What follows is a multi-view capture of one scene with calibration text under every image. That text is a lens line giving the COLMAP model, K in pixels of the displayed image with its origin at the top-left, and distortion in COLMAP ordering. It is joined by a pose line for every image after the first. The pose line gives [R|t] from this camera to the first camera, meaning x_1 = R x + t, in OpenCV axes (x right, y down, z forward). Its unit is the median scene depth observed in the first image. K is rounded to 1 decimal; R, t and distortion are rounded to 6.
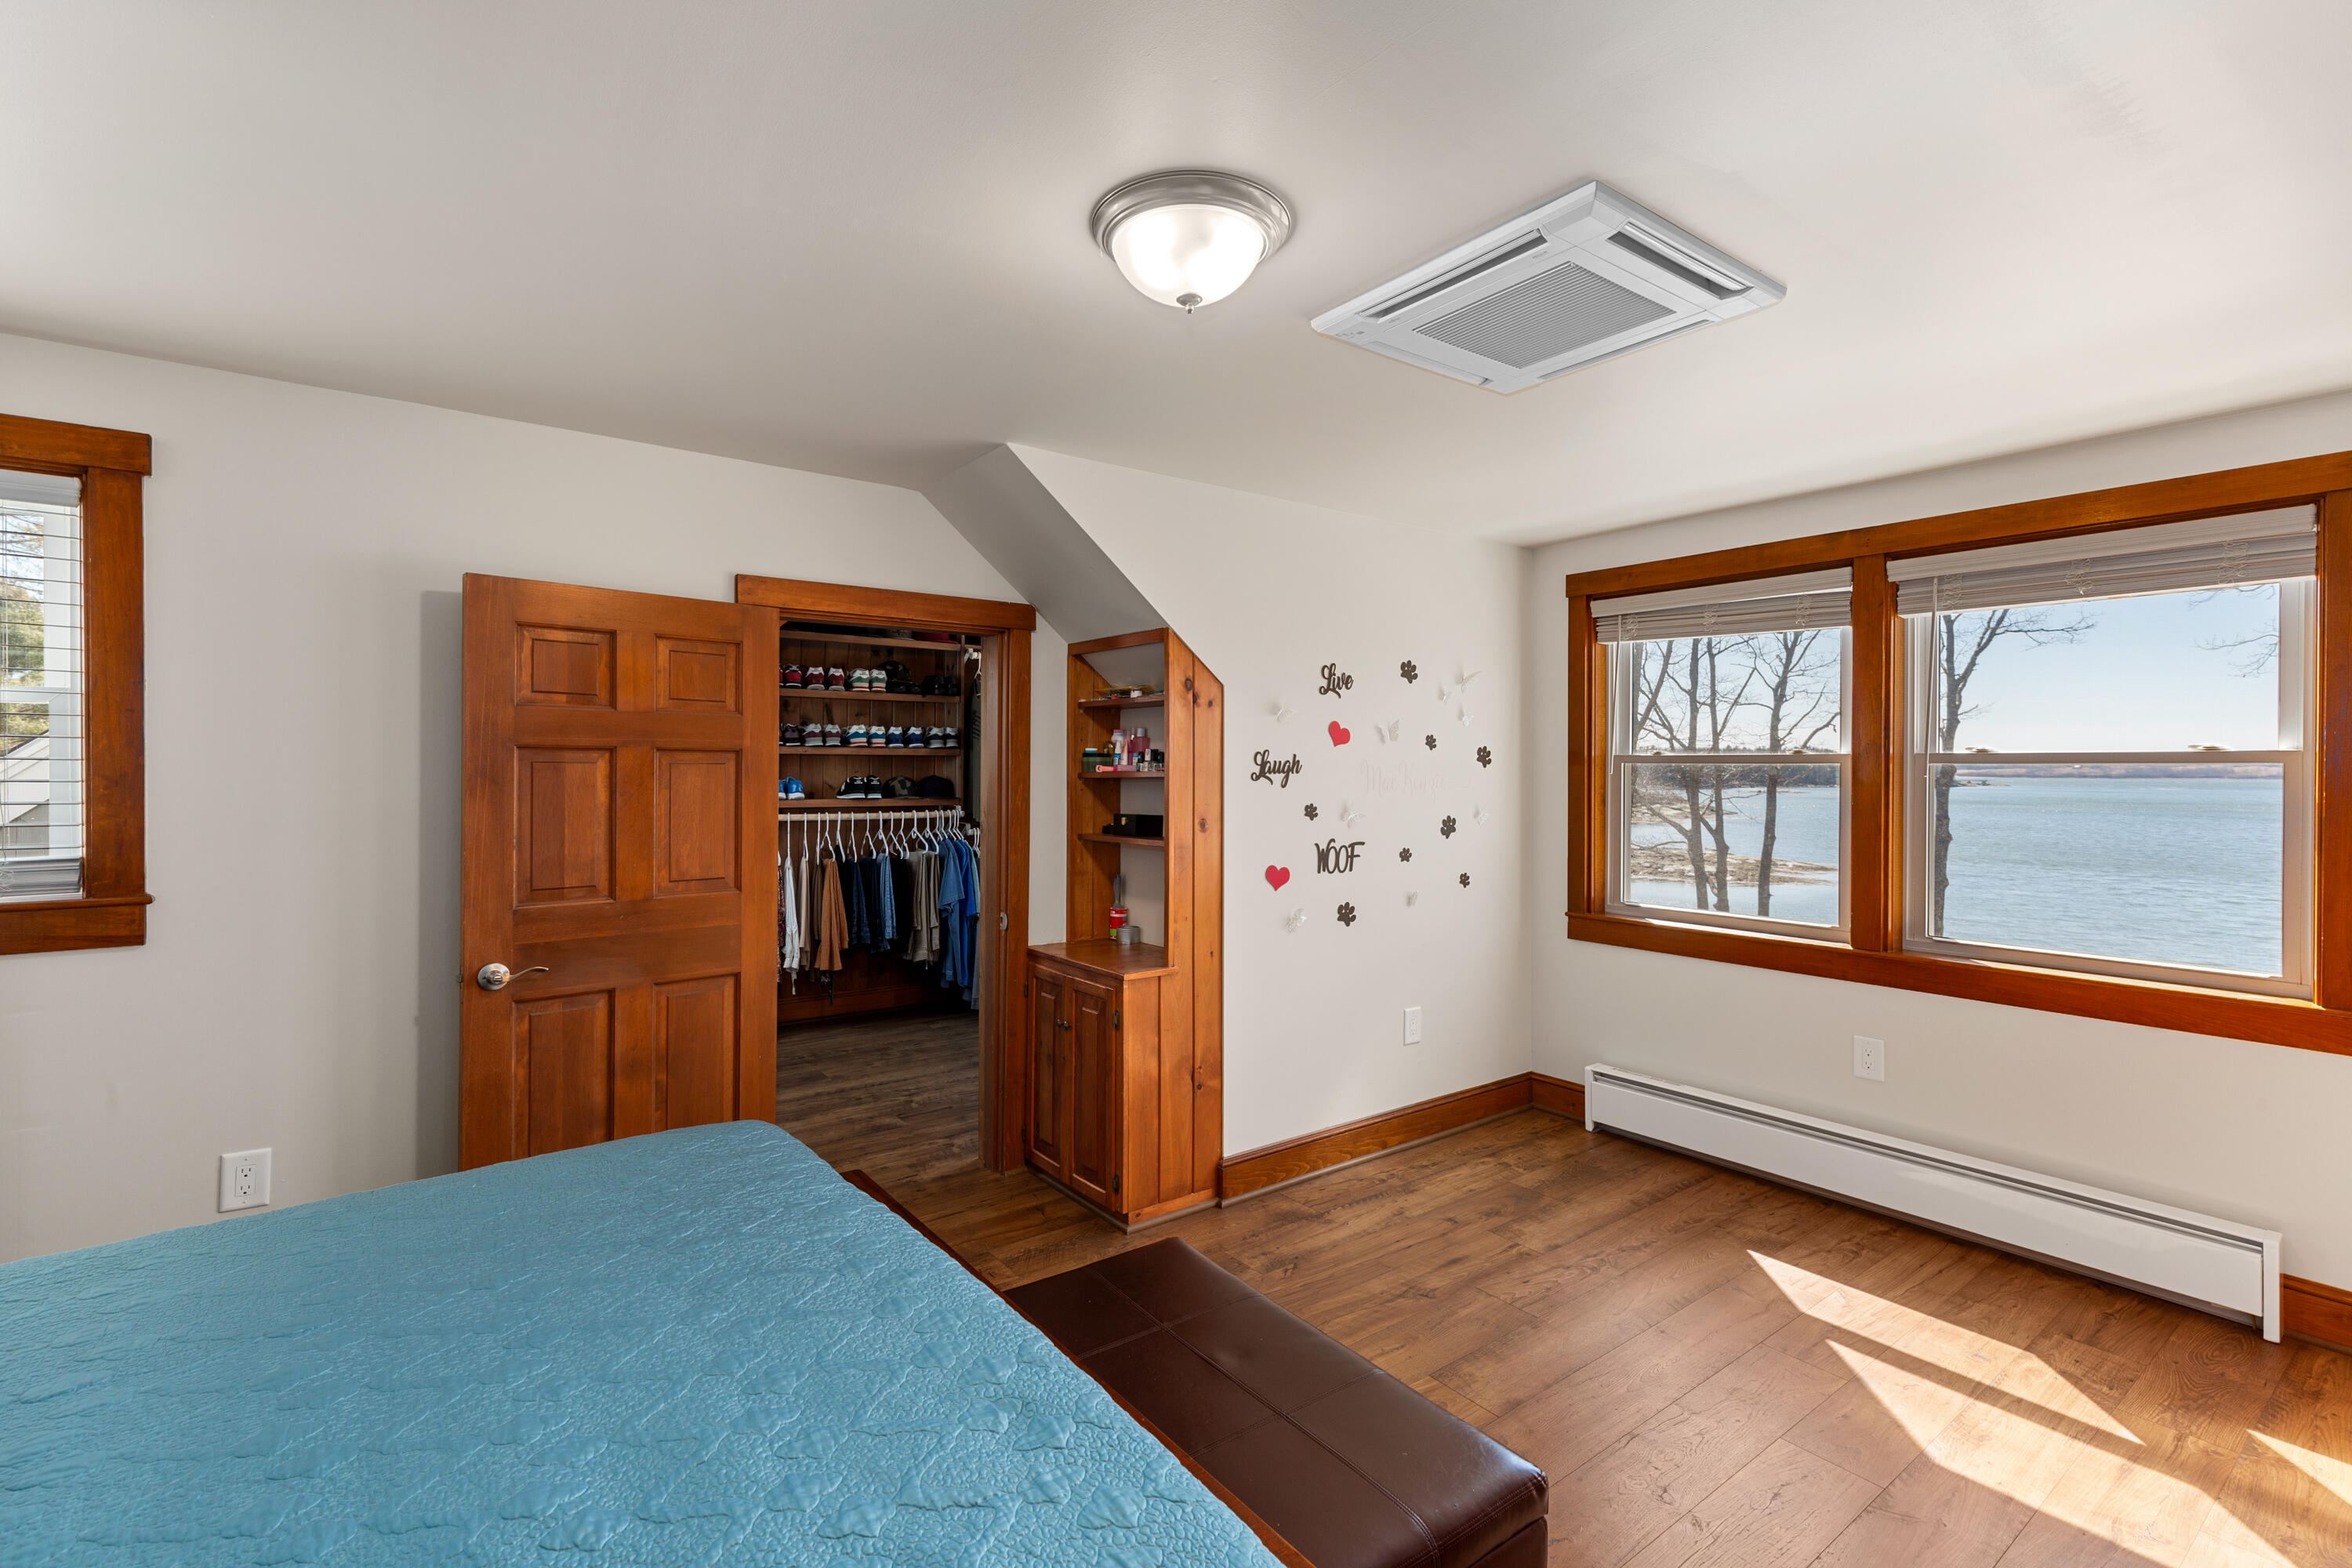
lens RADIAL K [[1068.2, 0, 1189.7], [0, 1068.2, 757.6], [0, 0, 1]] dist [0.011140, -0.001496]
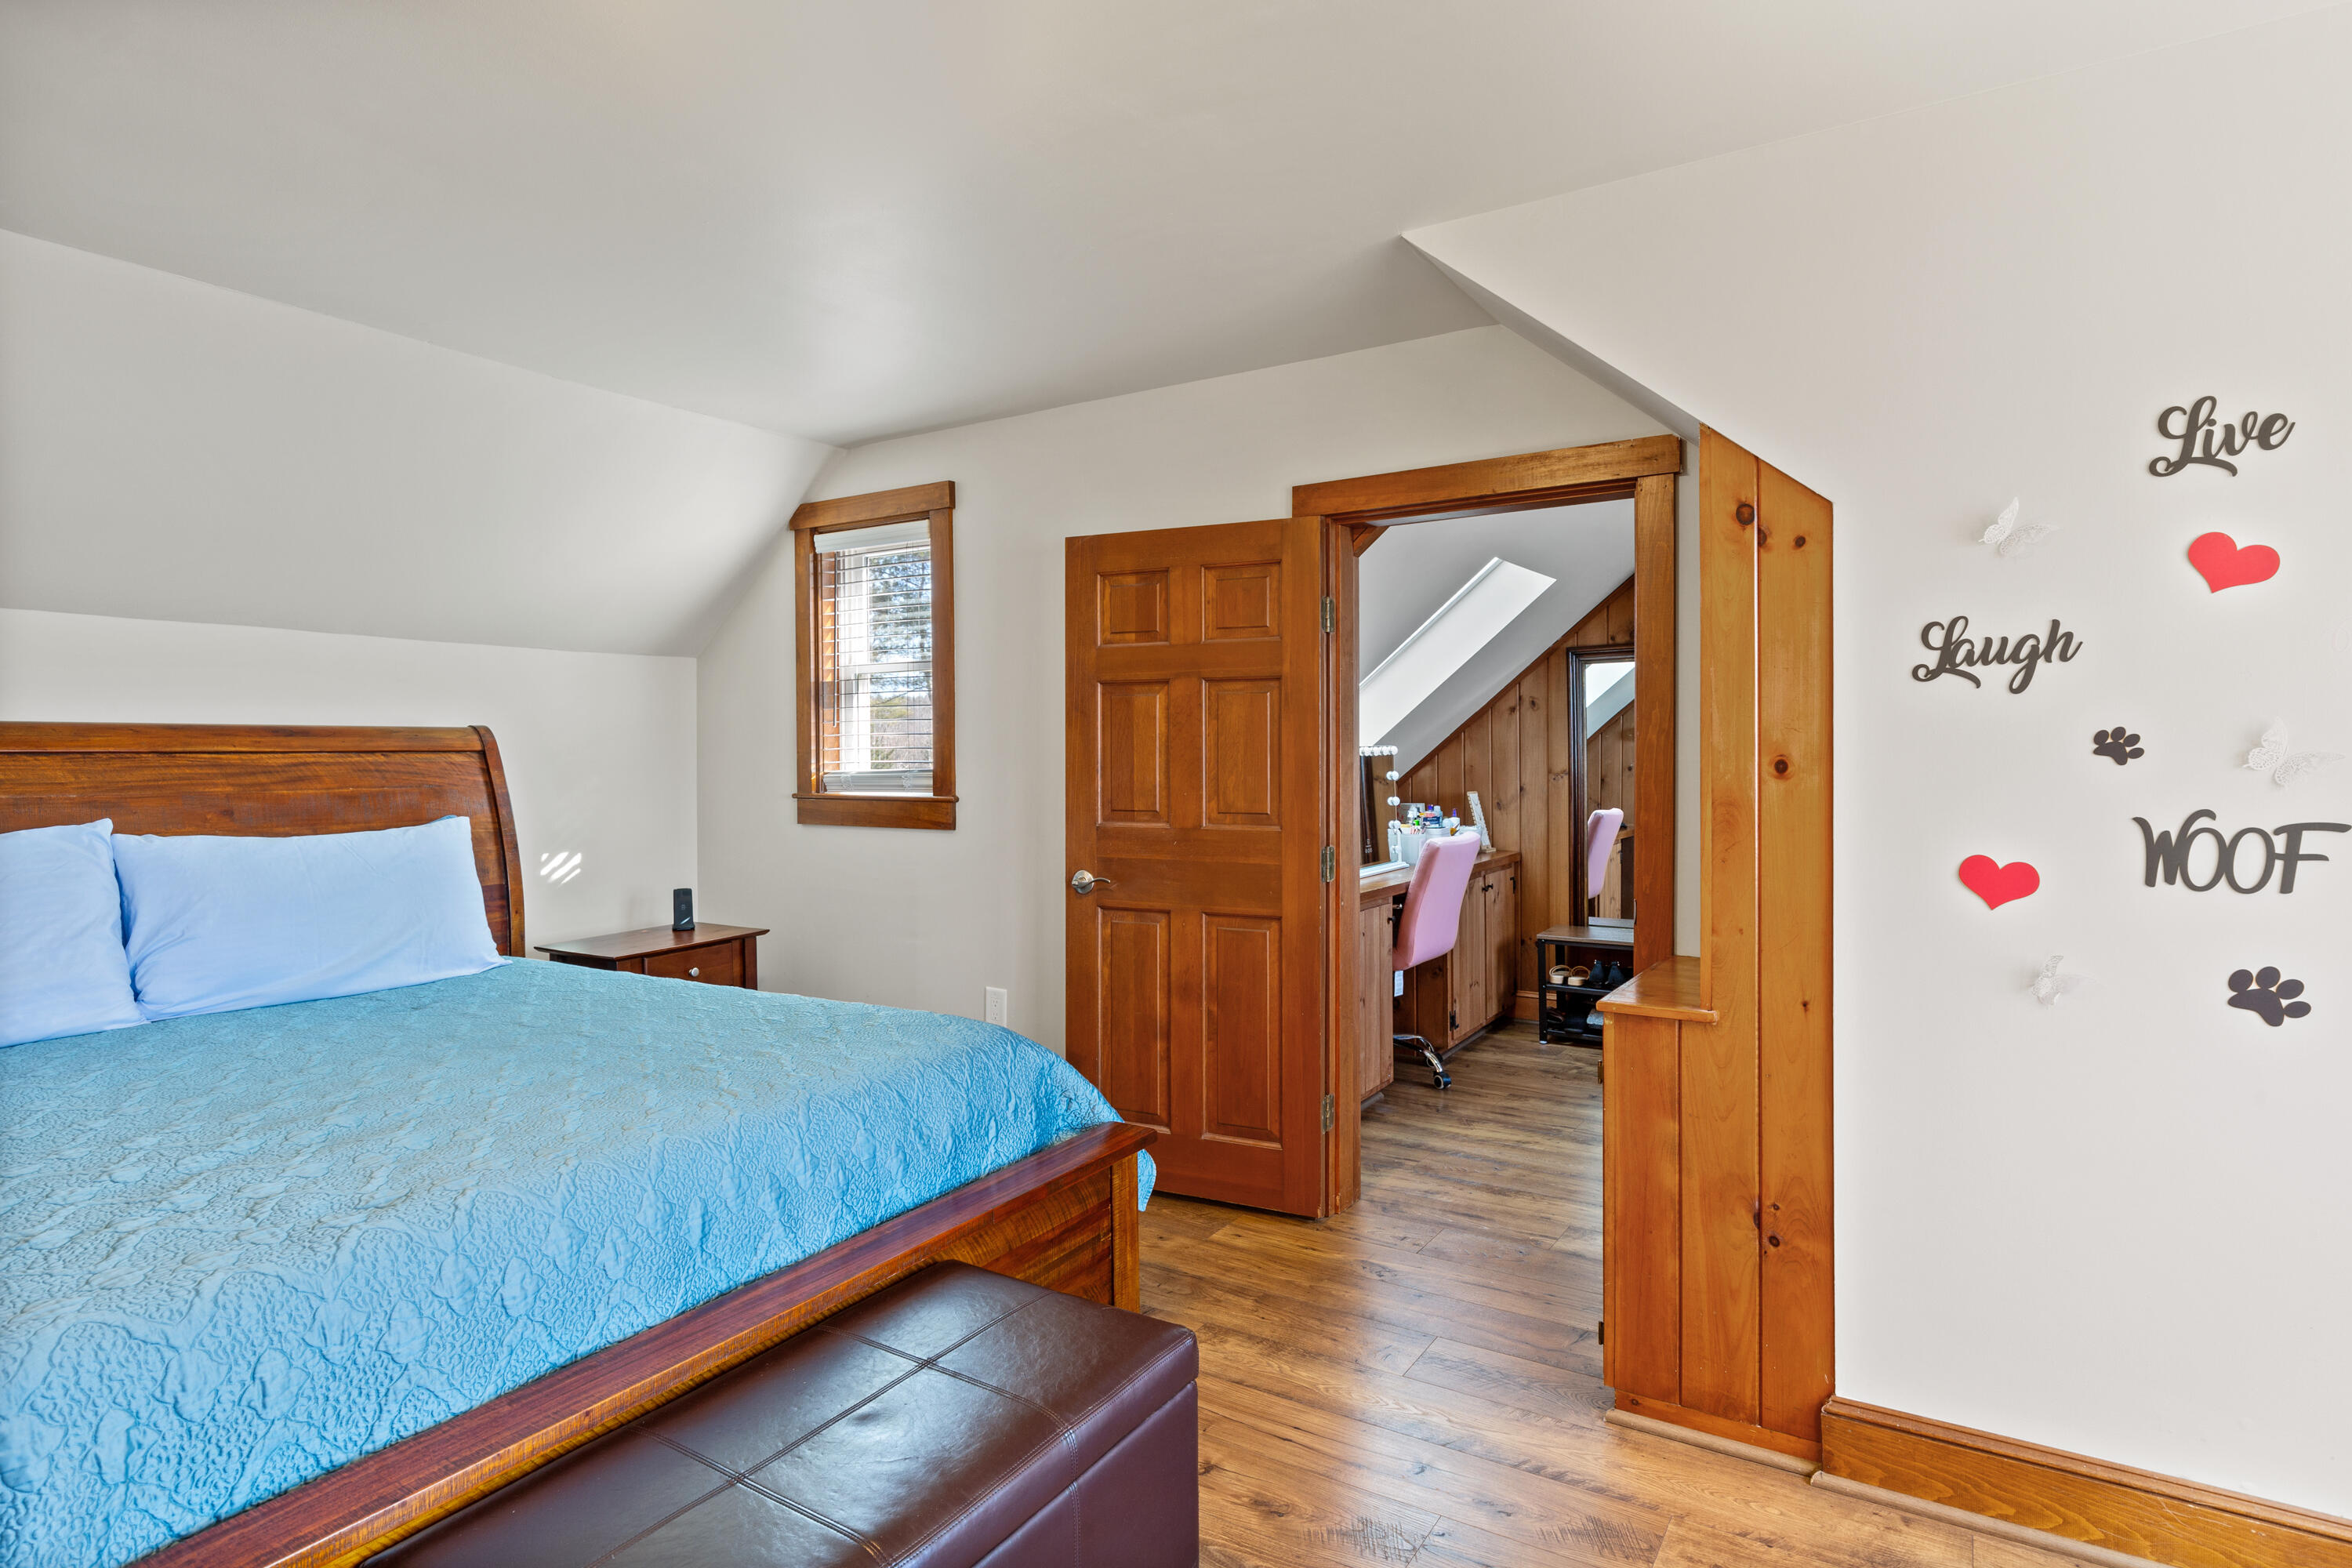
lens RADIAL K [[1242.5, 0, 1168.9], [0, 1242.5, 743.1], [0, 0, 1]] dist [-0.002711, -0.000995]
pose [[0.345479, -0.010610, -0.938366, 0.504317], [0.018419, 0.999820, -0.004523, 0.048821], [0.938246, -0.015721, 0.345613, 0.492033]]
